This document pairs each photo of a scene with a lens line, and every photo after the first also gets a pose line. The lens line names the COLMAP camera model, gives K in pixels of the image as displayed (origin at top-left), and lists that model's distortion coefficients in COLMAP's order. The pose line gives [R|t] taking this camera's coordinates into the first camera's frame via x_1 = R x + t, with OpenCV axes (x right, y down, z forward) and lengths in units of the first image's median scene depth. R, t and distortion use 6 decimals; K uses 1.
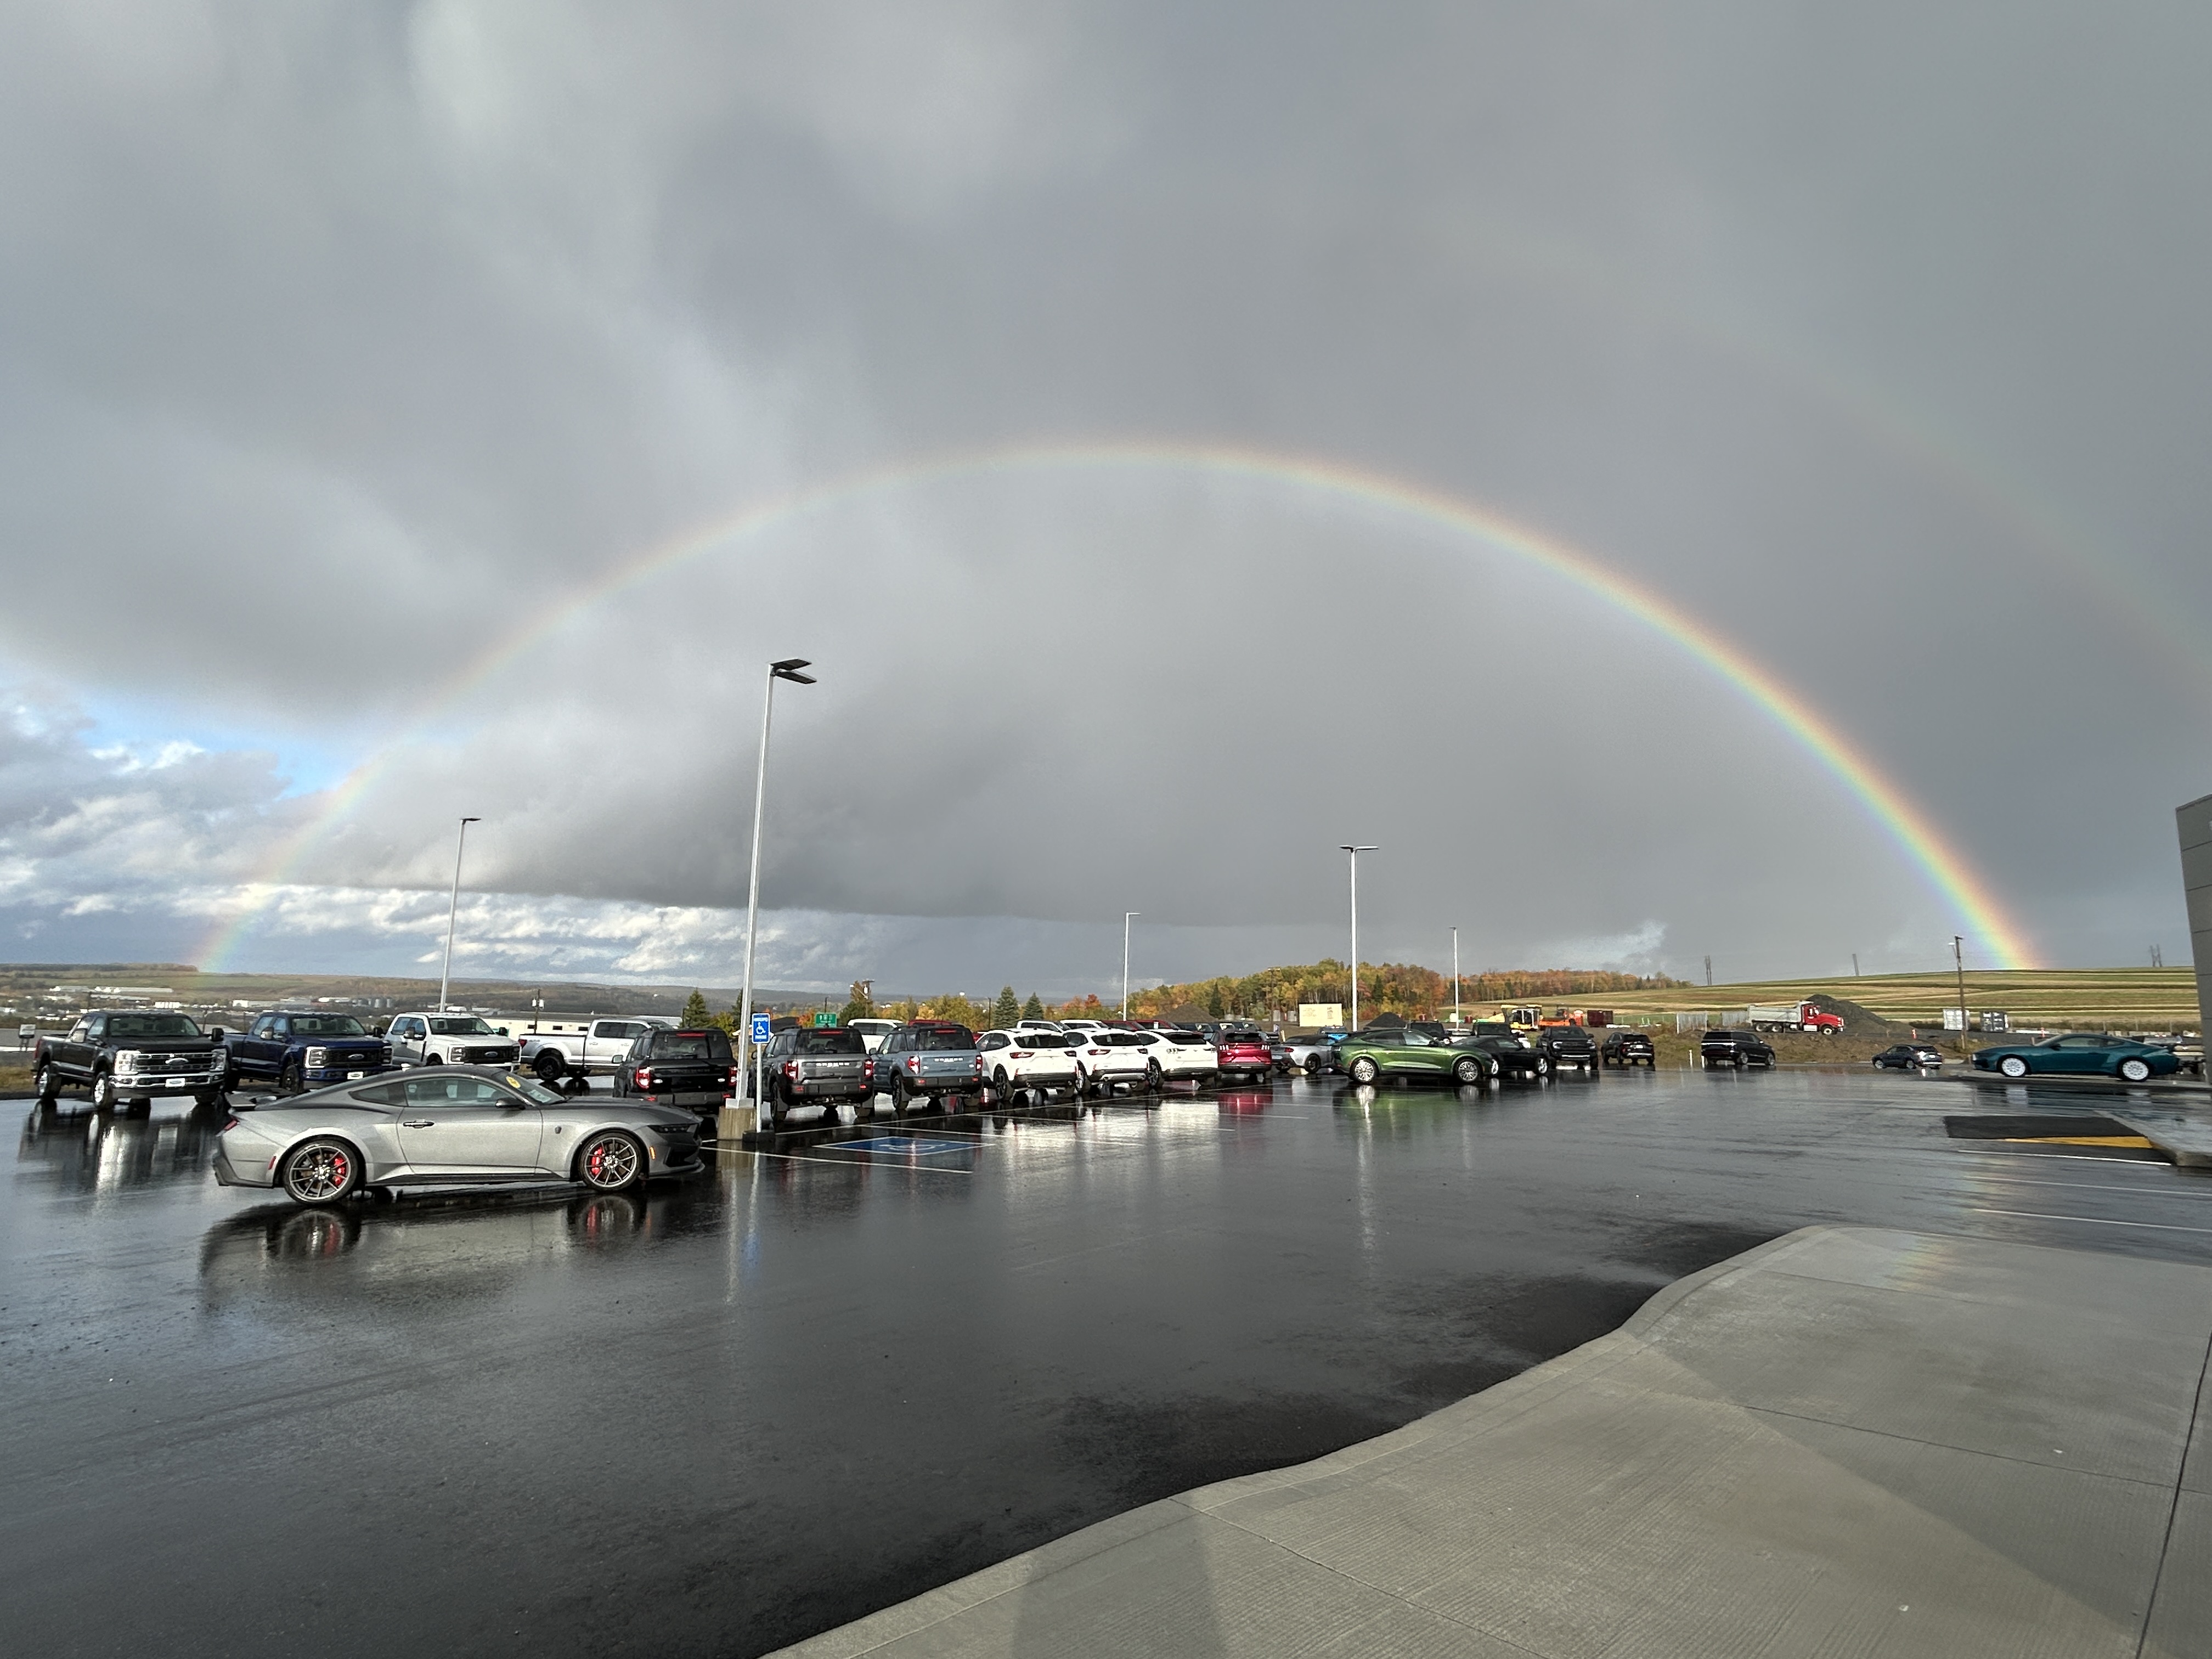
lens RADIAL K [[1120.5, 0, 1106.0], [0, 1120.5, 829.5], [0, 0, 1]] dist [-0.001564, -0.000539]
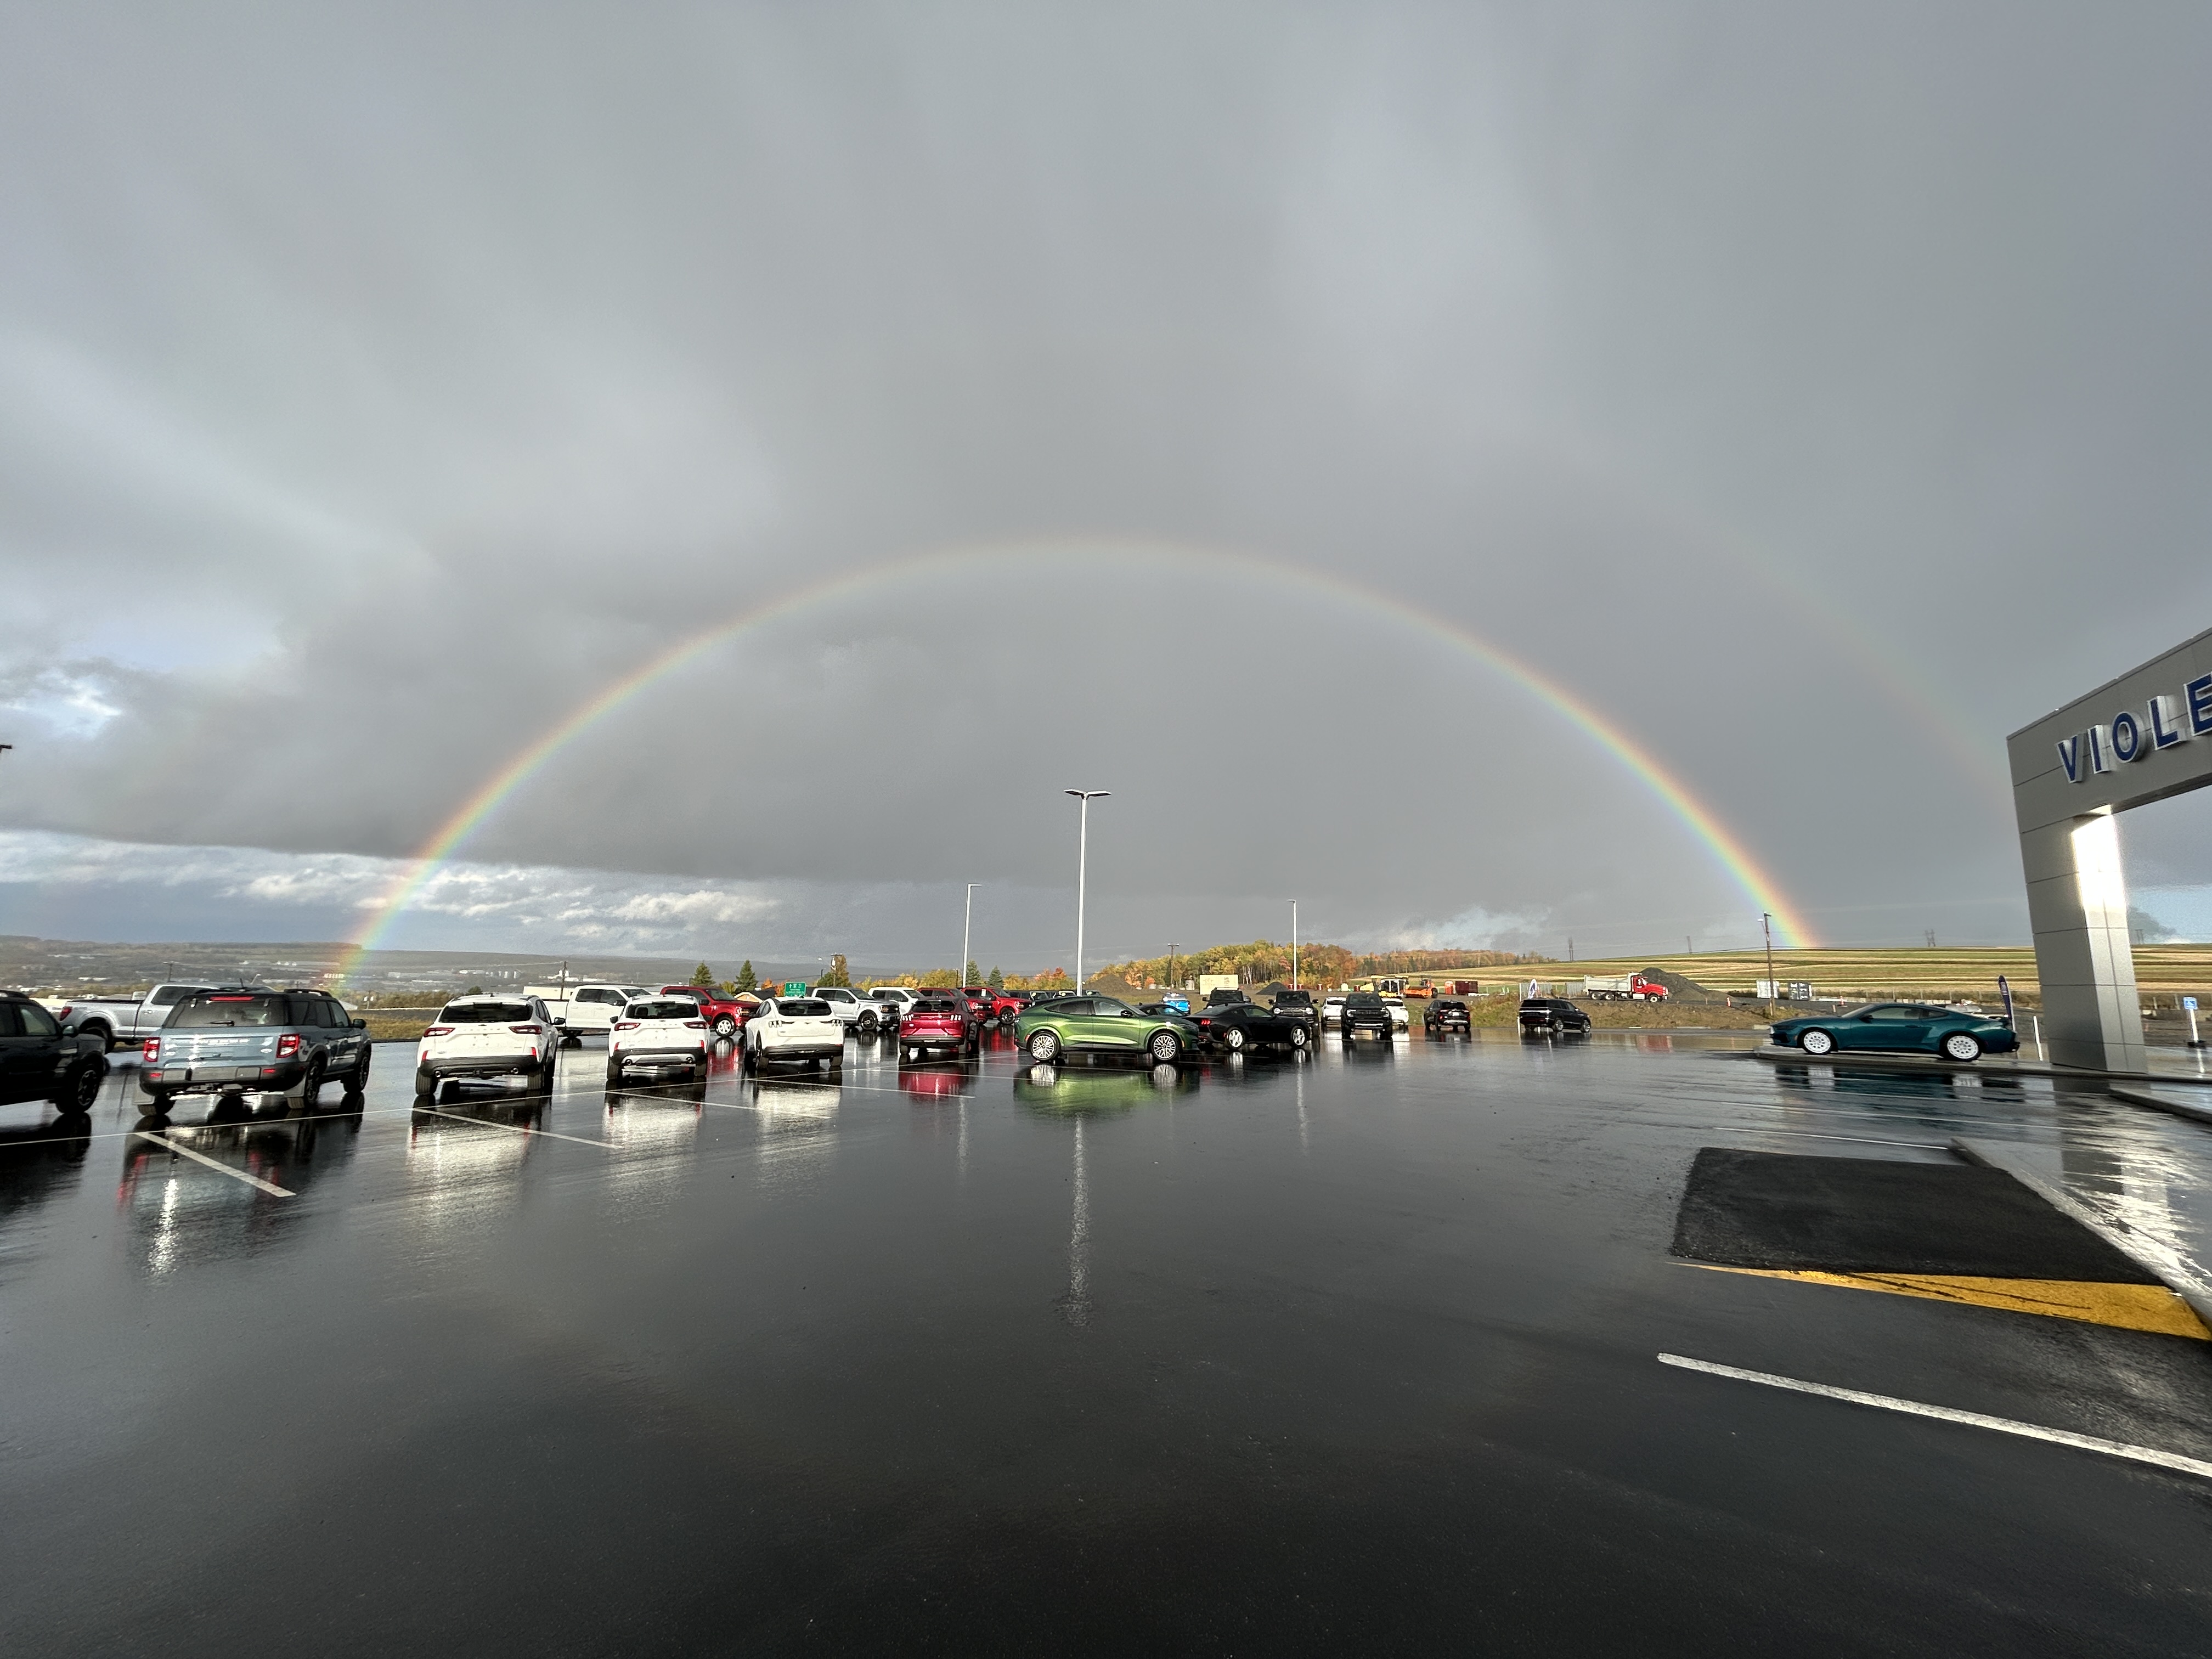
lens RADIAL K [[897.5, 0, 1106.0], [0, 897.5, 829.5], [0, 0, 1]] dist [-0.002020, -0.000104]
pose [[0.999925, 0.003775, 0.011632, 0.125872], [-0.003685, 0.999964, -0.007698, 0.027717], [-0.011661, 0.007654, 0.999903, 0.155540]]
